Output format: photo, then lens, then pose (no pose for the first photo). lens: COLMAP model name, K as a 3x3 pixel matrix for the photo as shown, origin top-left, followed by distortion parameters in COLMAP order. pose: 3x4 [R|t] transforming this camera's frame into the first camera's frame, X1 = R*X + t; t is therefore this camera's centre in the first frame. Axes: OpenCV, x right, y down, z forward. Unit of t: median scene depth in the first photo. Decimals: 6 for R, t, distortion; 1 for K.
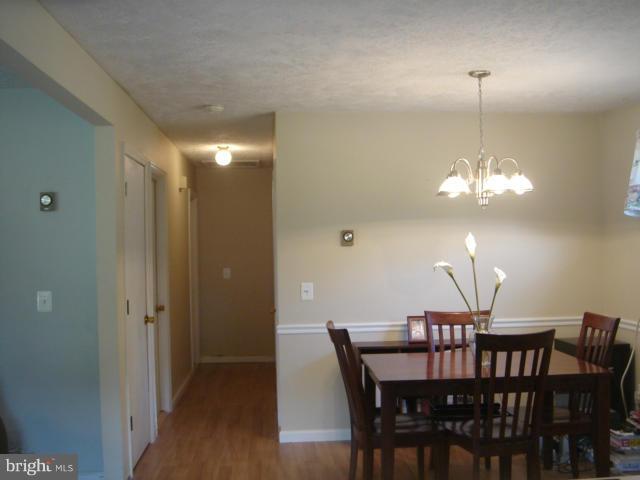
lens RADIAL K [[730.2, 0, 324.1], [0, 730.2, 240.0], [0, 0, 1]] dist [-0.138758, 0.000000]
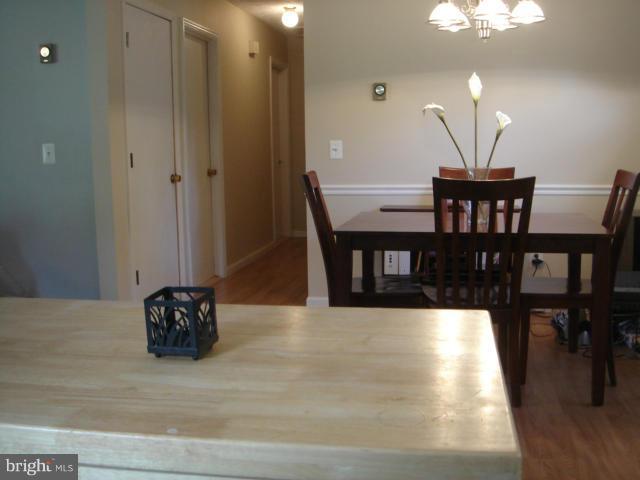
lens RADIAL K [[730.2, 0, 318.5], [0, 730.2, 234.3], [0, 0, 1]] dist [-0.138758, 0.000000]
pose [[0.970858, 0.031599, -0.237562, 0.211237], [0.002116, 0.990100, 0.140344, 0.054690], [0.239645, -0.136757, 0.961180, 0.100328]]
